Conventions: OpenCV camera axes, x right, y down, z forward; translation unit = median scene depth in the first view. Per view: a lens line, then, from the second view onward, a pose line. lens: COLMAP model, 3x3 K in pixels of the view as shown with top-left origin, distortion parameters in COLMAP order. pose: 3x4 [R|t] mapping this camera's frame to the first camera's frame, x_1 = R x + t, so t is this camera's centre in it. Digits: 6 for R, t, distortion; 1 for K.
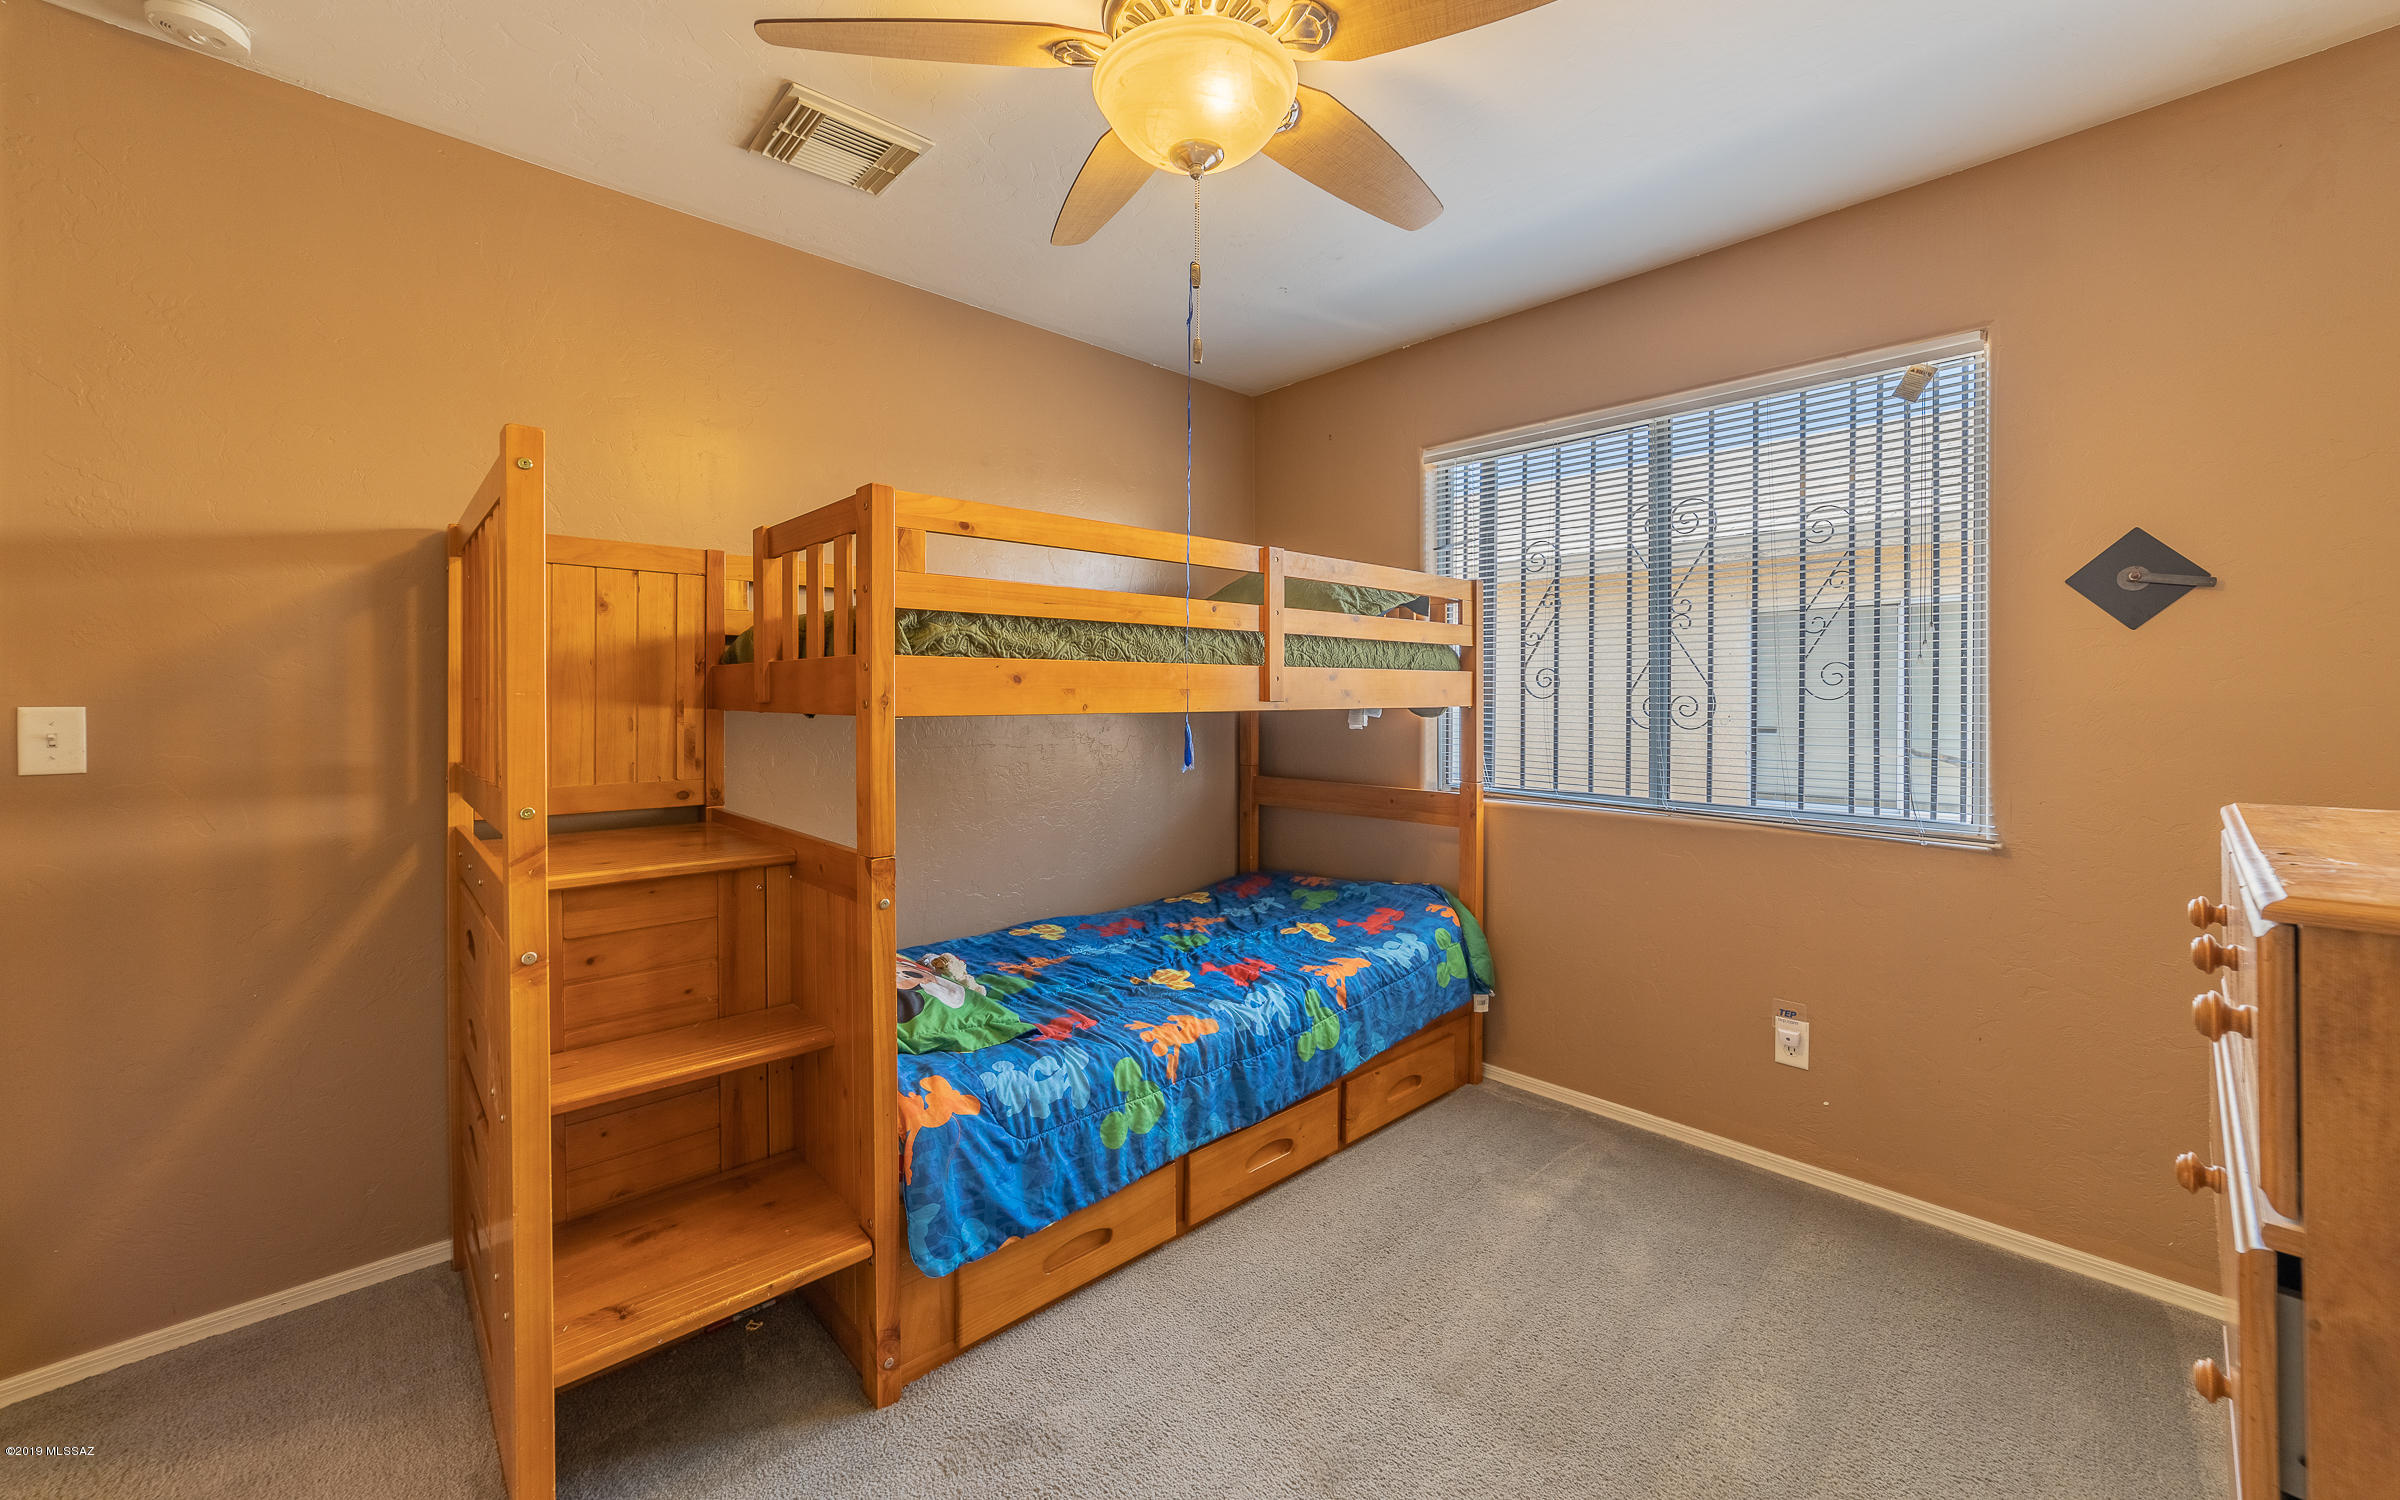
lens RADIAL K [[924.9, 0, 1202.1], [0, 924.9, 713.4], [0, 0, 1]] dist [-0.029009, 0.009787]
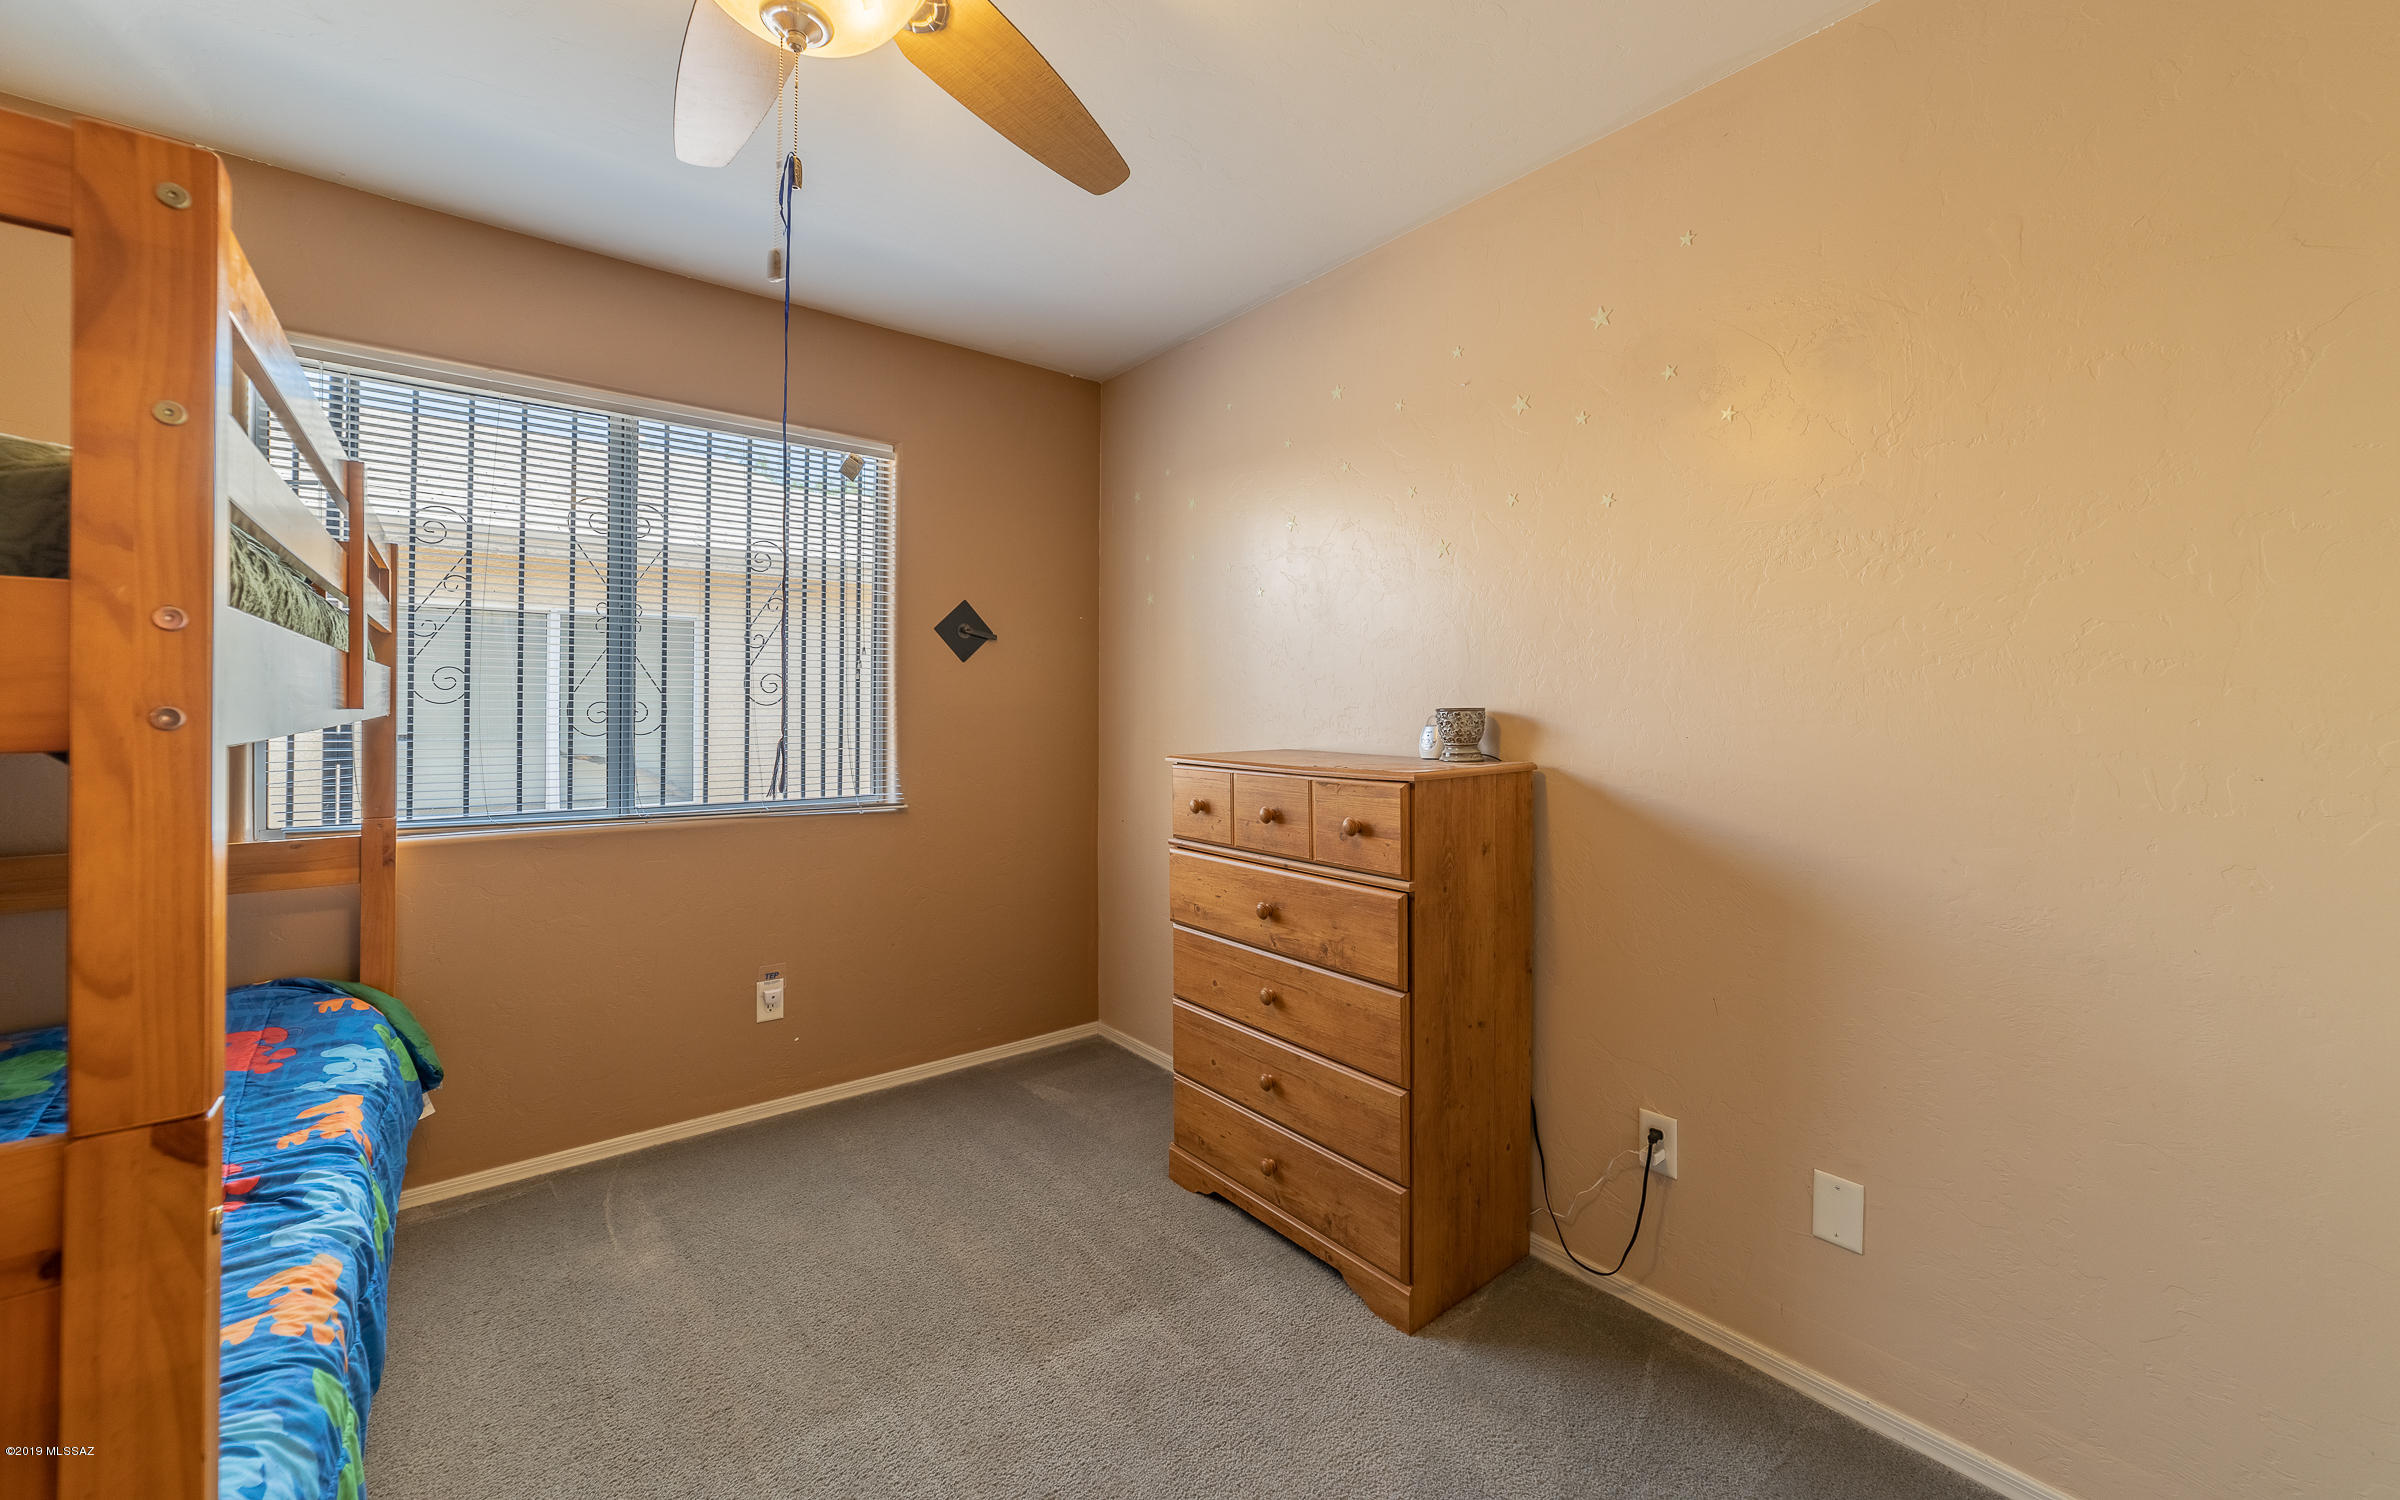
lens RADIAL K [[924.9, 0, 1202.1], [0, 924.9, 713.4], [0, 0, 1]] dist [-0.029009, 0.009787]
pose [[0.059900, -0.007719, 0.998175, -0.480540], [0.014227, 0.999875, 0.006879, -0.004659], [-0.998103, 0.013789, 0.060002, 0.375135]]
